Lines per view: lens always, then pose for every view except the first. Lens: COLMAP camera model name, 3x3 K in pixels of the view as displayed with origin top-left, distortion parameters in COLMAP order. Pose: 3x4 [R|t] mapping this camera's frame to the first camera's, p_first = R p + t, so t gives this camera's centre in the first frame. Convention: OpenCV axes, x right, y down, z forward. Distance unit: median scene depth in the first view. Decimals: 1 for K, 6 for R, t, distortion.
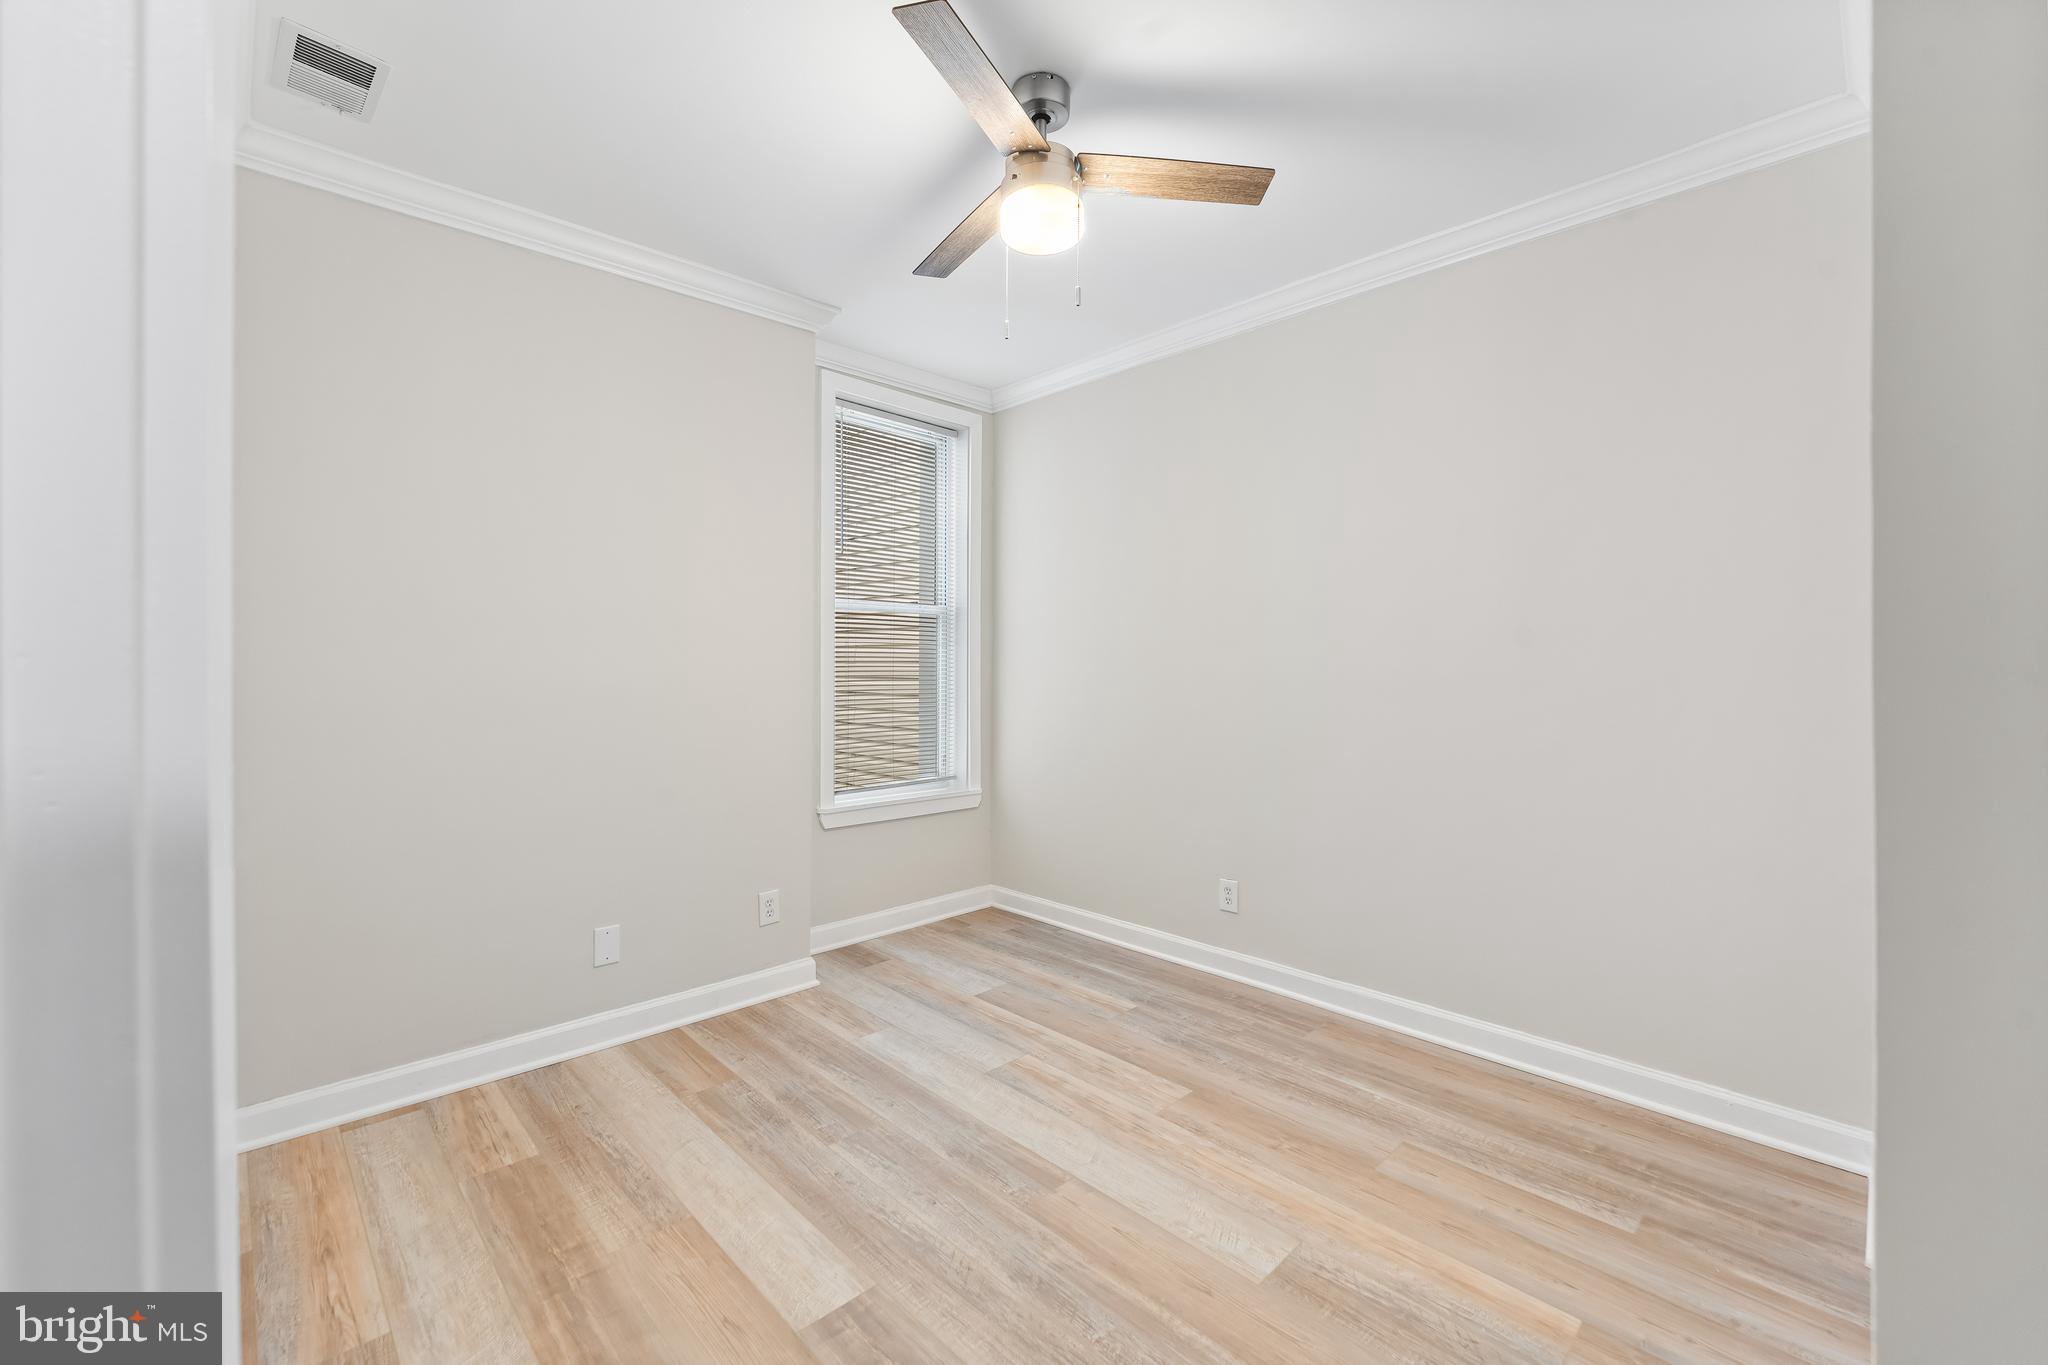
lens RADIAL K [[837.0, 0, 1022.9], [0, 837.0, 668.0], [0, 0, 1]] dist [-0.004094, -0.000366]
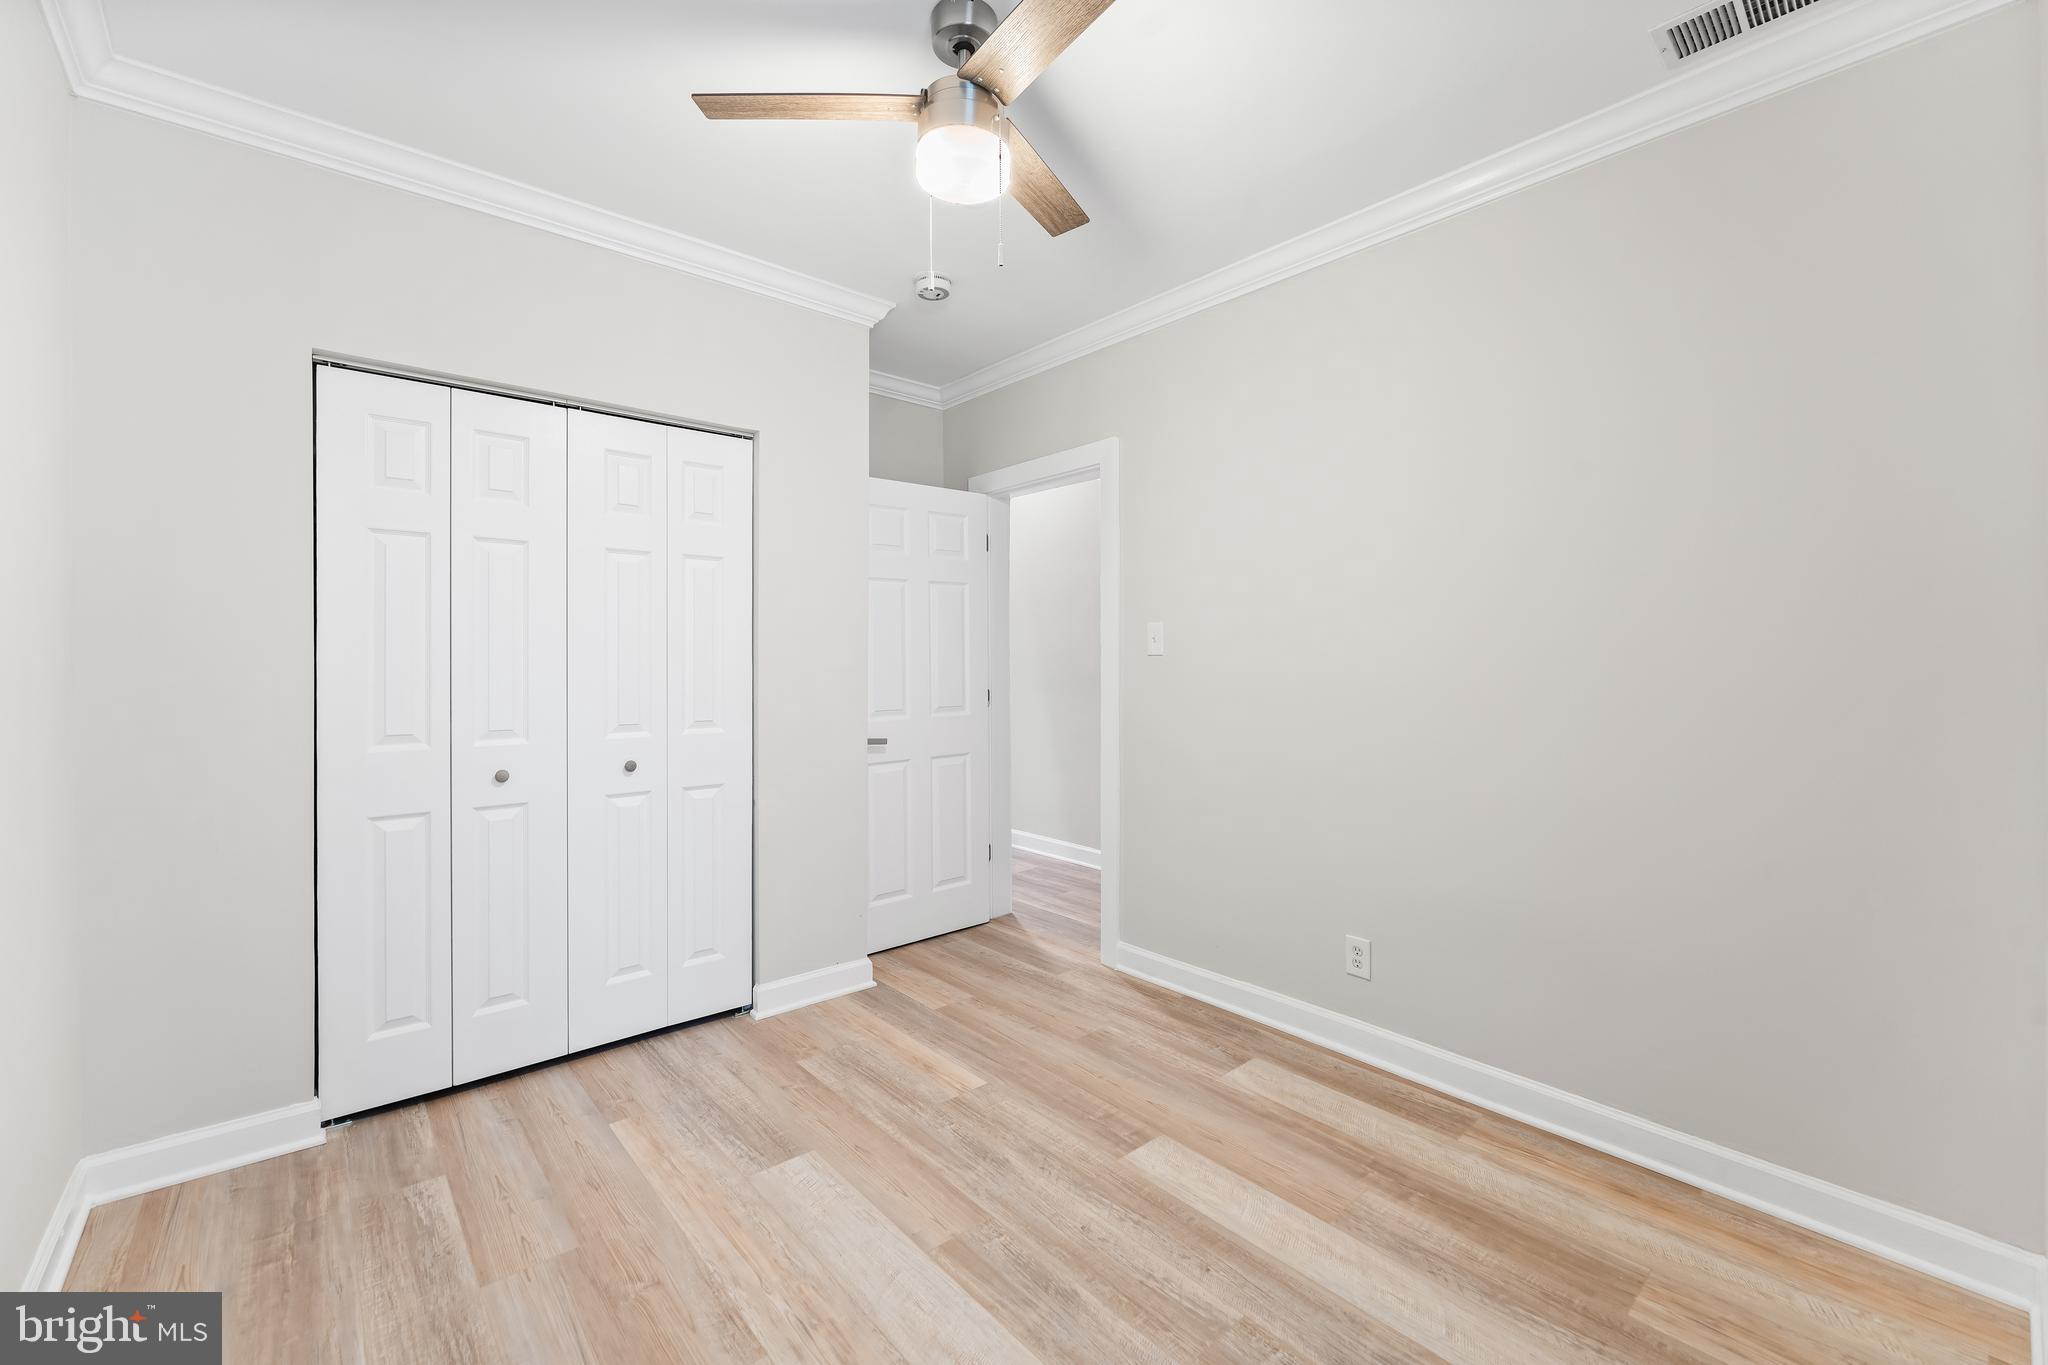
lens RADIAL K [[837.0, 0, 1017.5], [0, 837.0, 680.1], [0, 0, 1]] dist [-0.004094, -0.000366]
pose [[-0.998377, 0.001417, 0.056930, -0.088734], [0.002648, 0.999764, 0.021544, -0.001549], [-0.056887, 0.021660, -0.998146, 1.984847]]
